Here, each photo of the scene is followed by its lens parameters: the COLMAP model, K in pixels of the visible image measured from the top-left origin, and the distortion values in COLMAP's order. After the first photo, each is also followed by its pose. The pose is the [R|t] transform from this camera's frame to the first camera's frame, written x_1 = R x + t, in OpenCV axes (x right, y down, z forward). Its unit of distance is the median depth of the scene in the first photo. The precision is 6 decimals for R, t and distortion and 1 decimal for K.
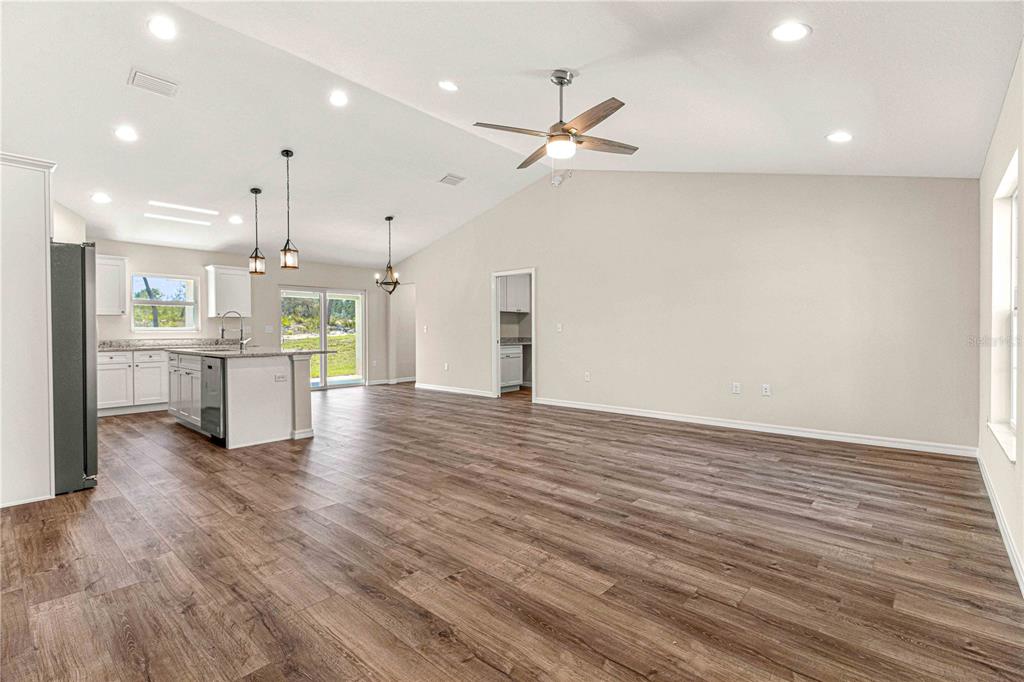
lens RADIAL K [[472.3, 0, 508.3], [0, 472.3, 337.9], [0, 0, 1]] dist [-0.000169, -0.000161]
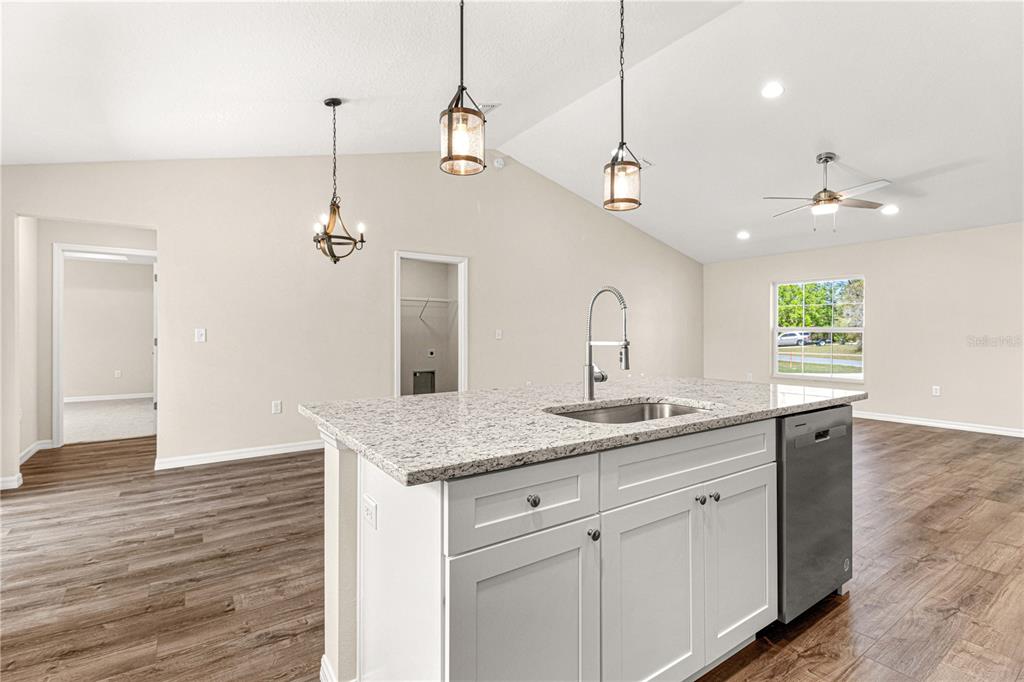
lens RADIAL K [[490.3, 0, 515.7], [0, 490.3, 331.3], [0, 0, 1]] dist [0.002652, 0.000527]
pose [[0.226081, 0.006754, 0.974085, -0.679877], [0.011618, 0.999886, -0.009630, -0.018028], [-0.974039, 0.013494, 0.225977, 0.711960]]
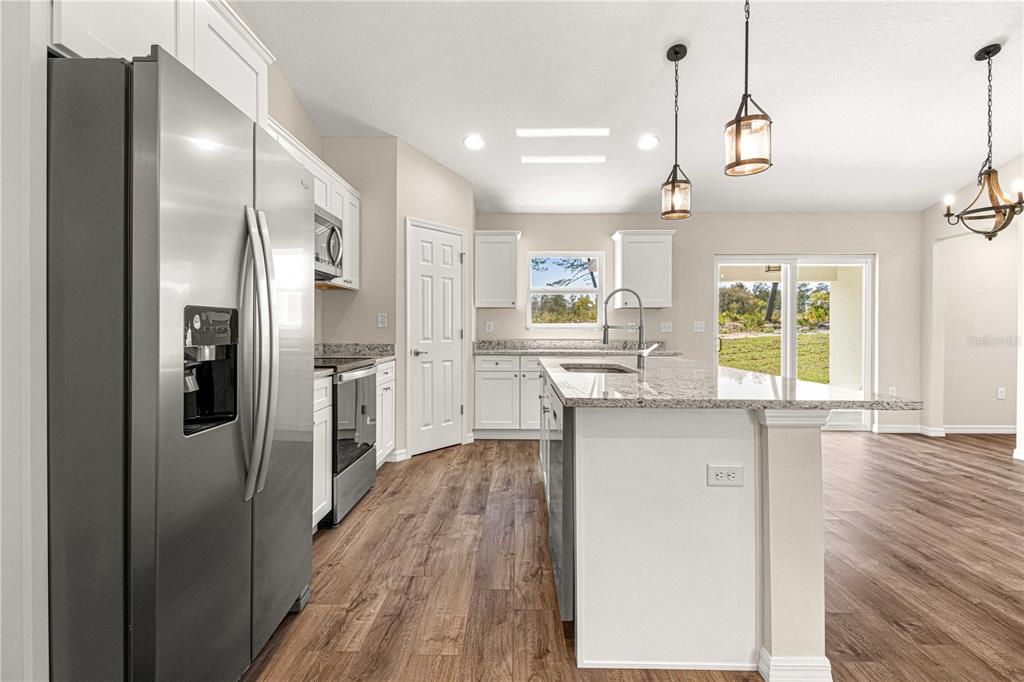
lens RADIAL K [[472.4, 0, 507.6], [0, 472.4, 331.0], [0, 0, 1]] dist [0.001282, -0.000577]
pose [[0.652610, 0.008675, -0.757644, -0.210811], [-0.016919, 0.999852, -0.003125, -0.006456], [0.757505, 0.014858, 0.652660, 0.425957]]
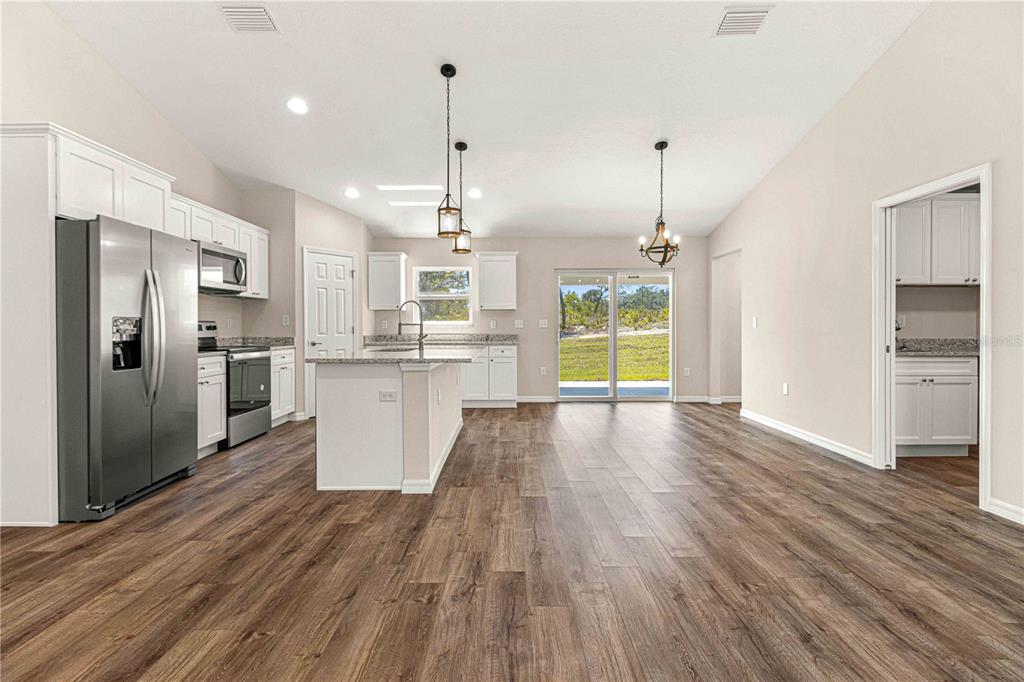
lens RADIAL K [[472.4, 0, 507.6], [0, 472.4, 331.0], [0, 0, 1]] dist [0.001282, -0.000577]
pose [[0.664719, 0.009737, -0.747030, 0.081121], [-0.011227, 0.999932, 0.003042, -0.007199], [0.747009, 0.006365, 0.664783, 0.431216]]
